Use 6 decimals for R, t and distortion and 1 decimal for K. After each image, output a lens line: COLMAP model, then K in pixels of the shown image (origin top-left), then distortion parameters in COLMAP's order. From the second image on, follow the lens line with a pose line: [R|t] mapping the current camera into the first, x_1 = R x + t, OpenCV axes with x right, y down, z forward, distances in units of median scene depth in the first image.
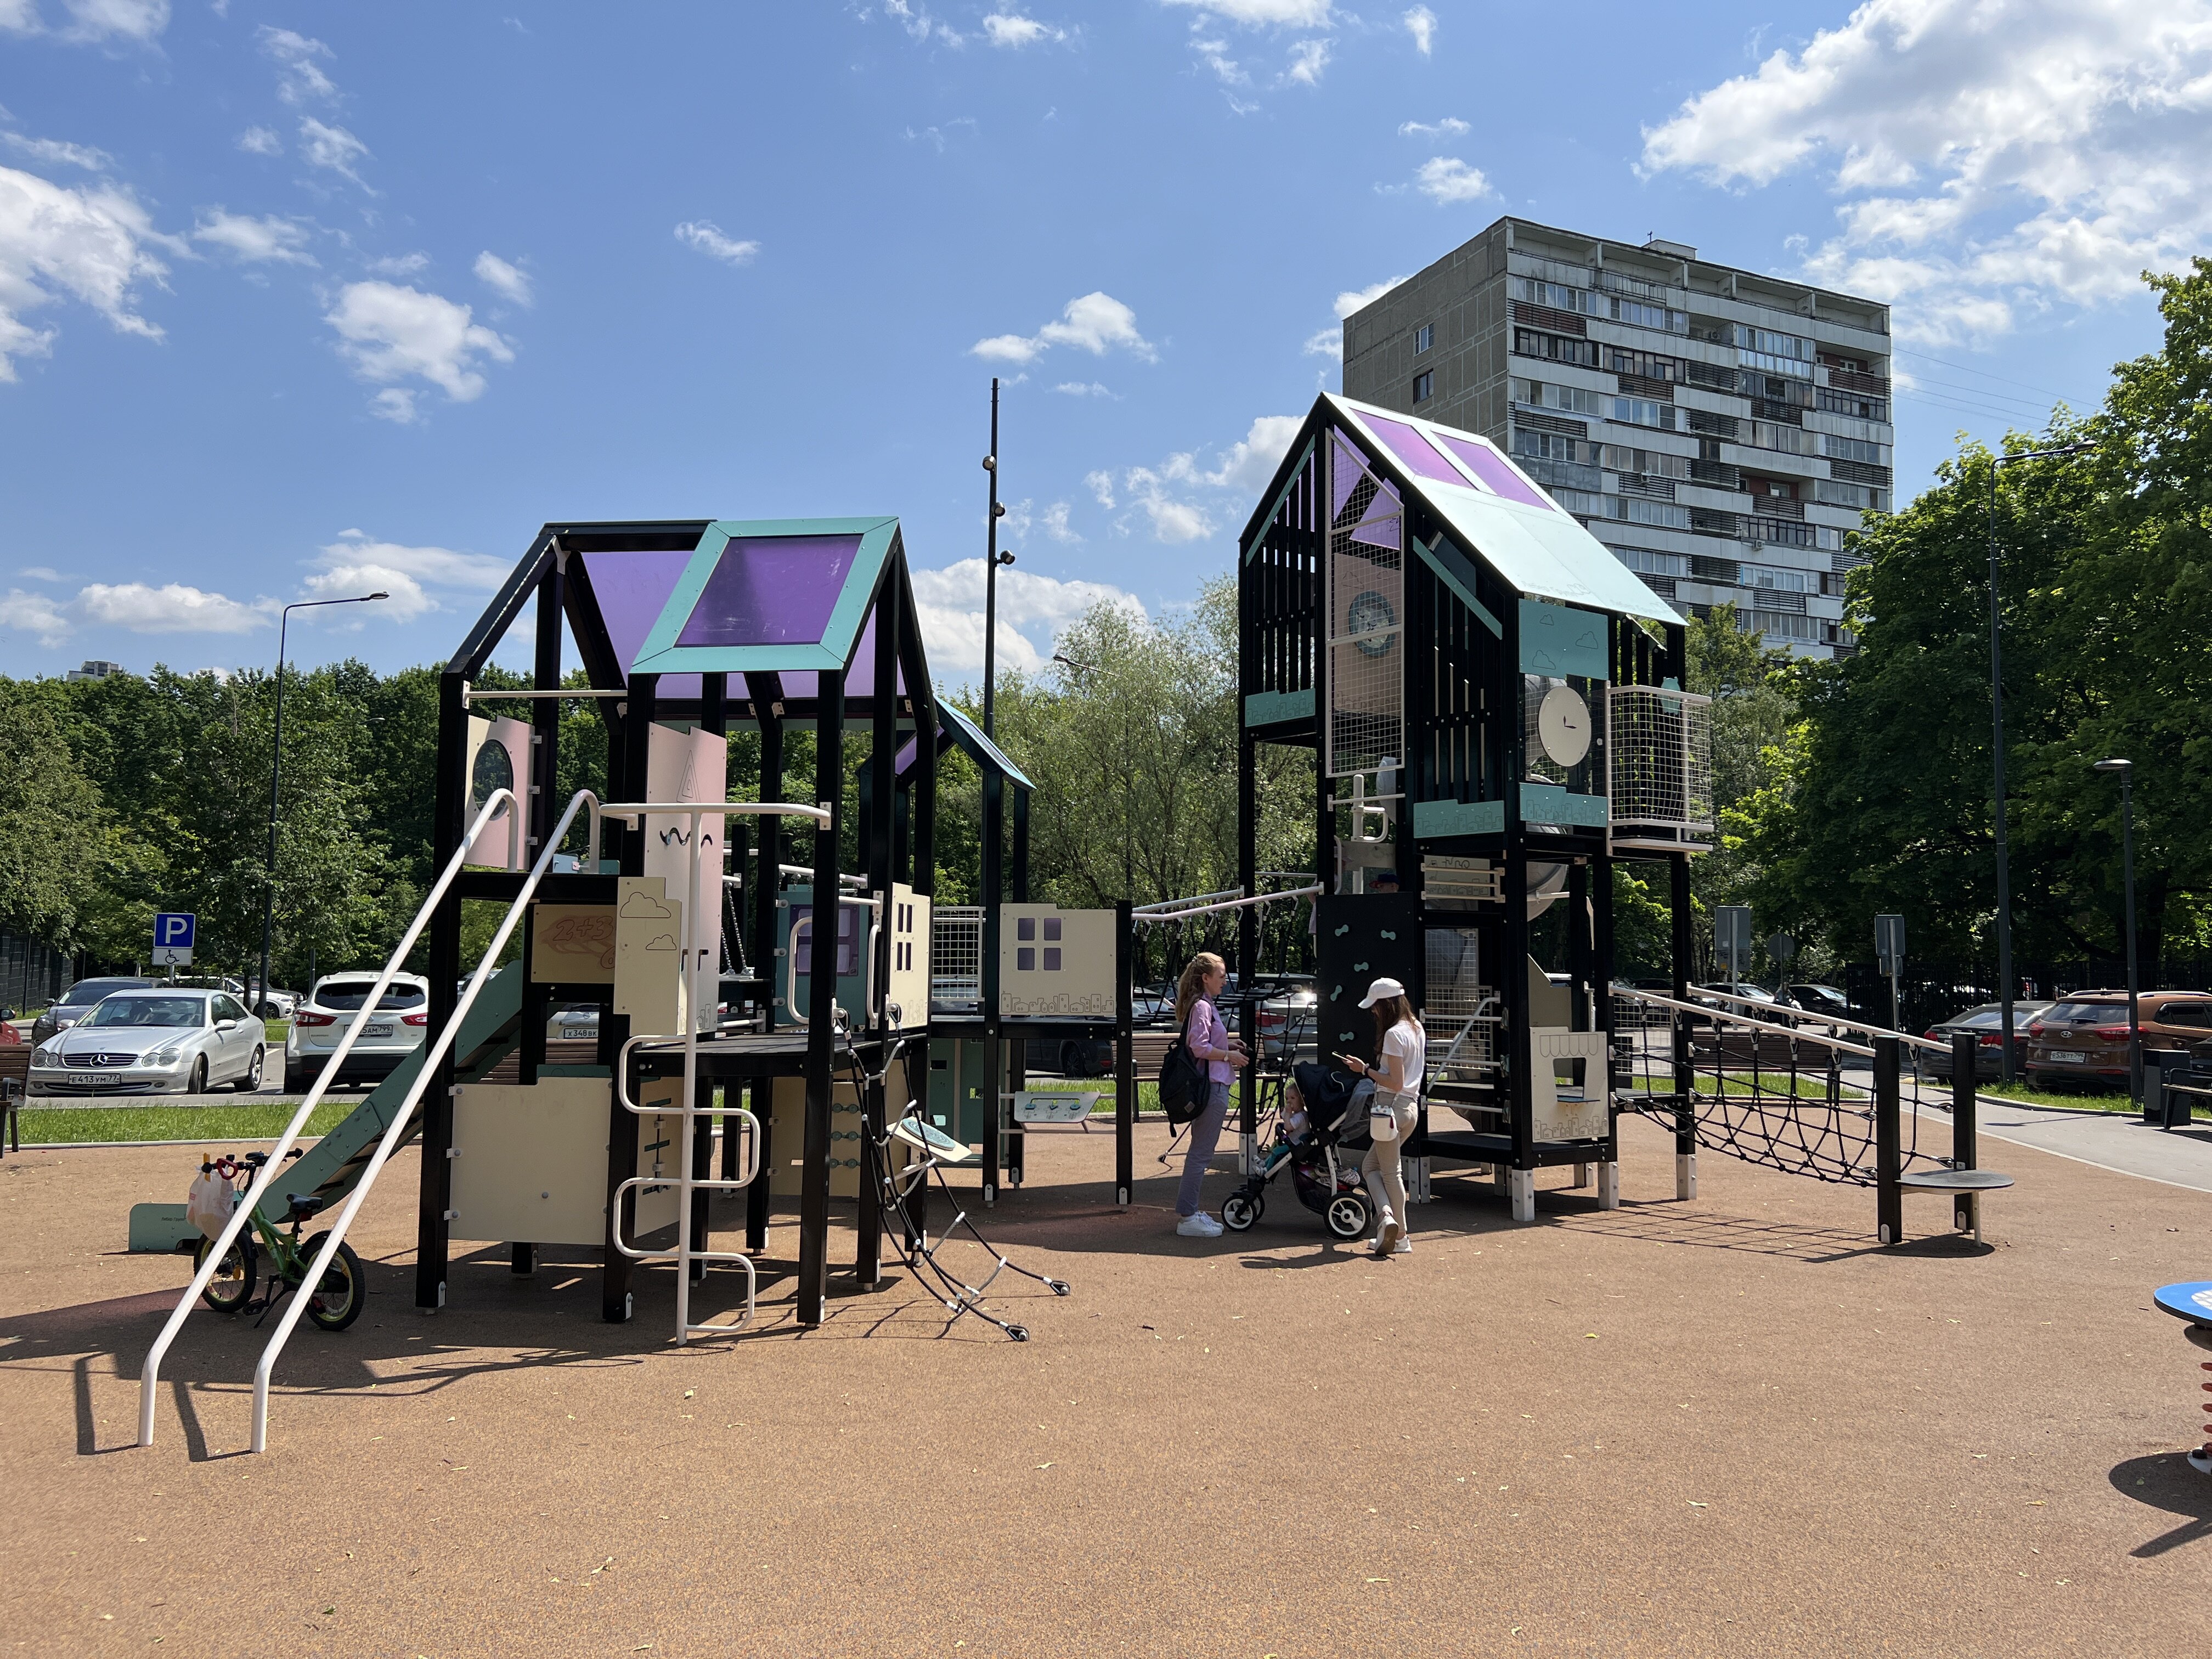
lens RADIAL K [[1674.4, 0, 1087.7], [0, 1674.4, 836.2], [0, 0, 1]] dist [0.030456, -0.048074]
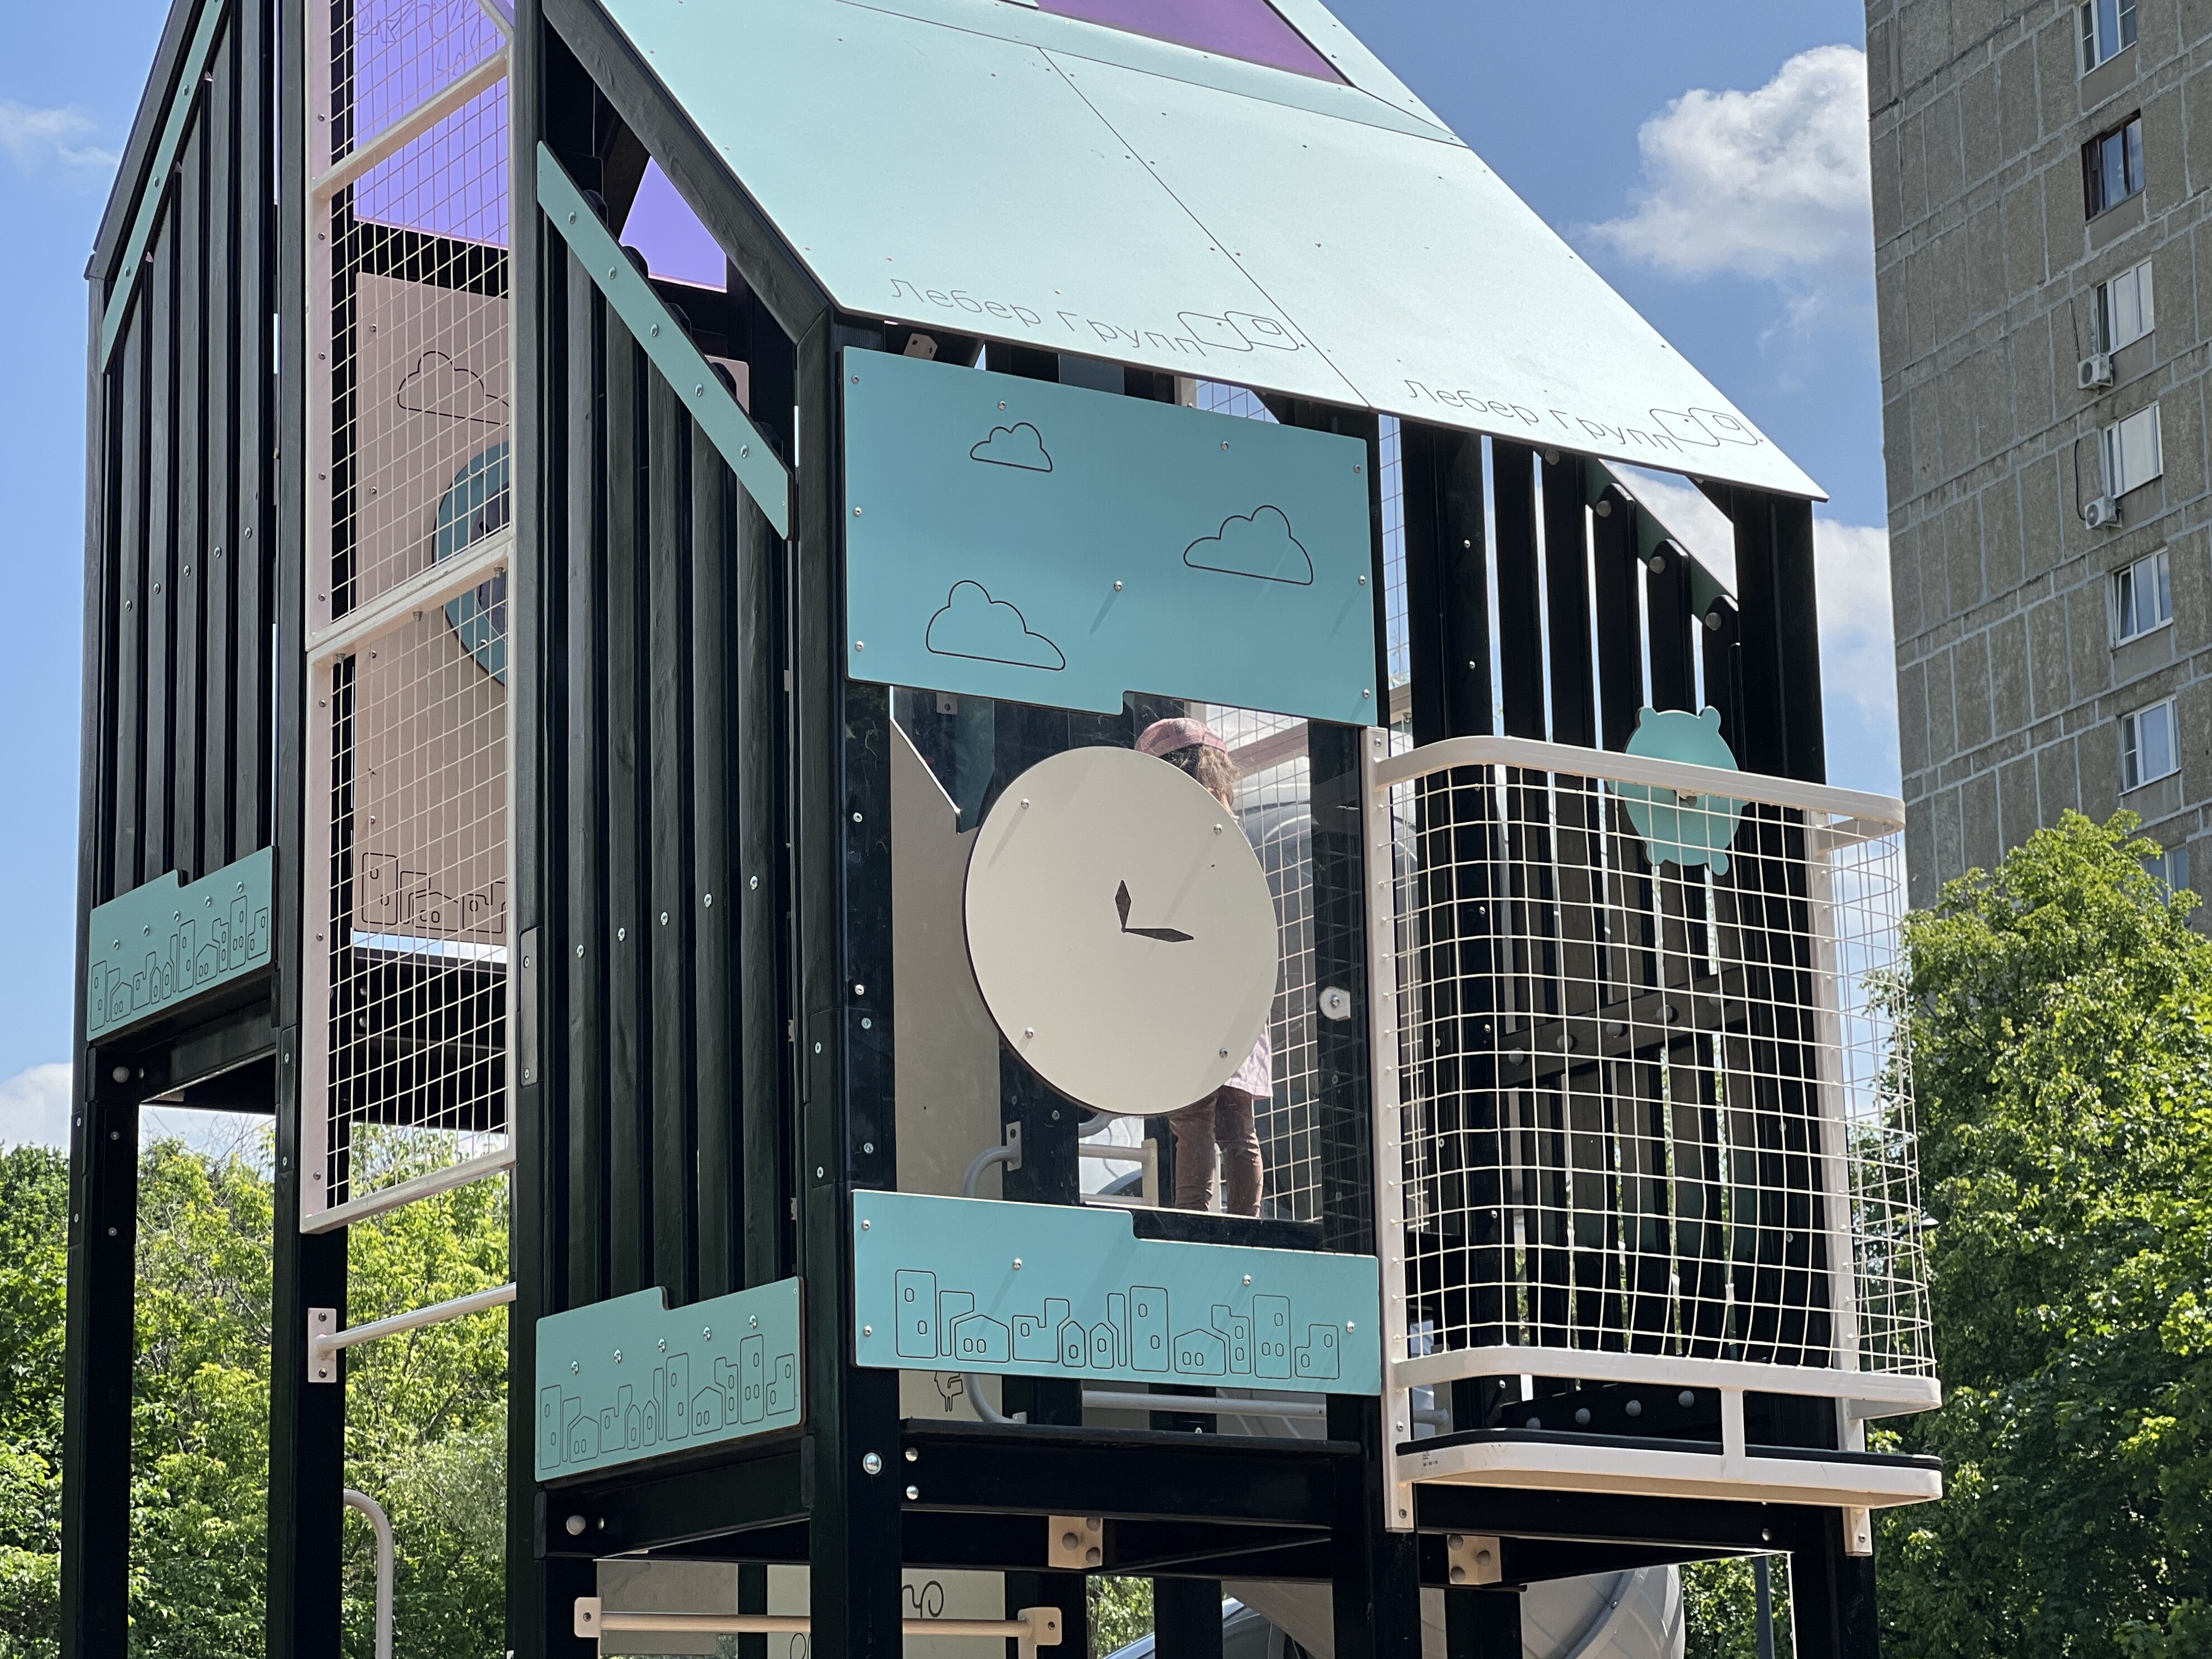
lens RADIAL K [[4973.0, 0, 1102.7], [0, 4973.0, 837.9], [0, 0, 1]] dist [0.196458, 0.000000]
pose [[0.998399, -0.040642, -0.039346, 0.296354], [0.034269, 0.987949, -0.150935, 0.018919], [0.045007, 0.149345, 0.987760, 0.353212]]
